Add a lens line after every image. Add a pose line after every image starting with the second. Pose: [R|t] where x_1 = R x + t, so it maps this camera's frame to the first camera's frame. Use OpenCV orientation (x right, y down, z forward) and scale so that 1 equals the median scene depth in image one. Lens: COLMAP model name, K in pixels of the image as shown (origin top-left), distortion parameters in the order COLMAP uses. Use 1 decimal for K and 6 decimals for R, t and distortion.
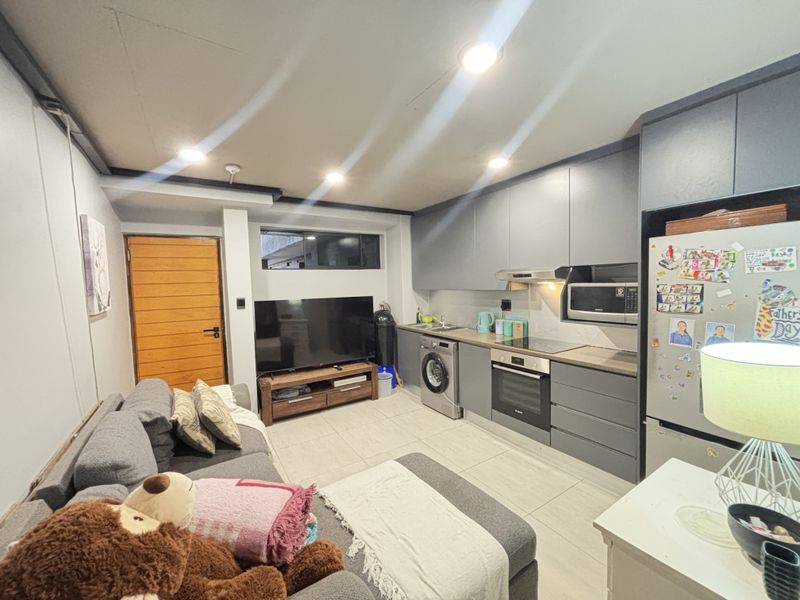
lens RADIAL K [[320.1, 0, 400.0], [0, 320.1, 300.0], [0, 0, 1]] dist [-0.001084, -0.000166]
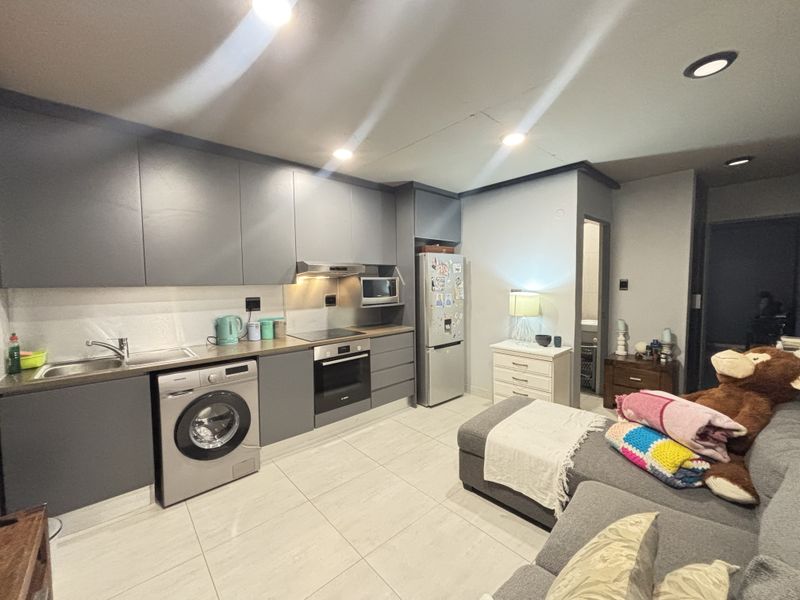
lens RADIAL K [[320.1, 0, 400.0], [0, 320.1, 300.0], [0, 0, 1]] dist [-0.001084, -0.000166]
pose [[-0.172382, -0.026909, 0.984663, -0.988855], [0.072016, 0.996607, 0.039843, -0.000955], [-0.982394, 0.077780, -0.169859, 1.406331]]
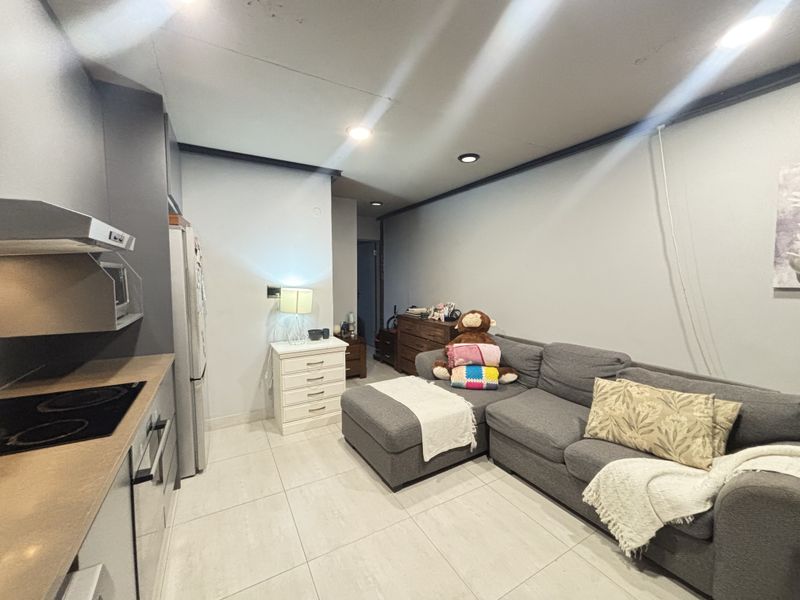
lens RADIAL K [[320.1, 0, 400.0], [0, 320.1, 300.0], [0, 0, 1]] dist [-0.001084, -0.000166]
pose [[-0.998717, 0.020984, 0.046081, -0.015742], [0.026760, 0.991343, 0.128544, -0.057591], [-0.042984, 0.129613, -0.990633, 2.024620]]
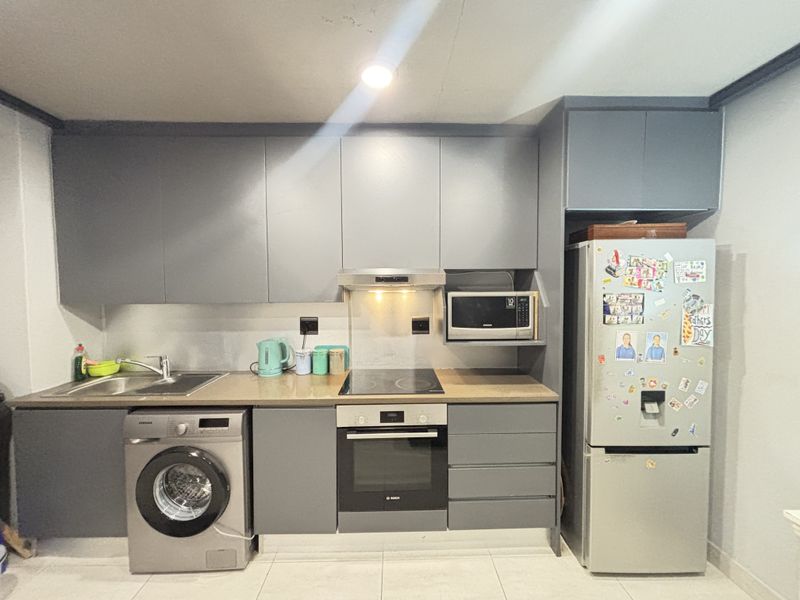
lens RADIAL K [[320.1, 0, 400.0], [0, 320.1, 300.0], [0, 0, 1]] dist [-0.001084, -0.000166]
pose [[0.515320, -0.012387, 0.856908, -0.214830], [0.038612, 0.999216, -0.008776, -0.041392], [-0.856127, 0.037609, 0.515395, 0.943502]]
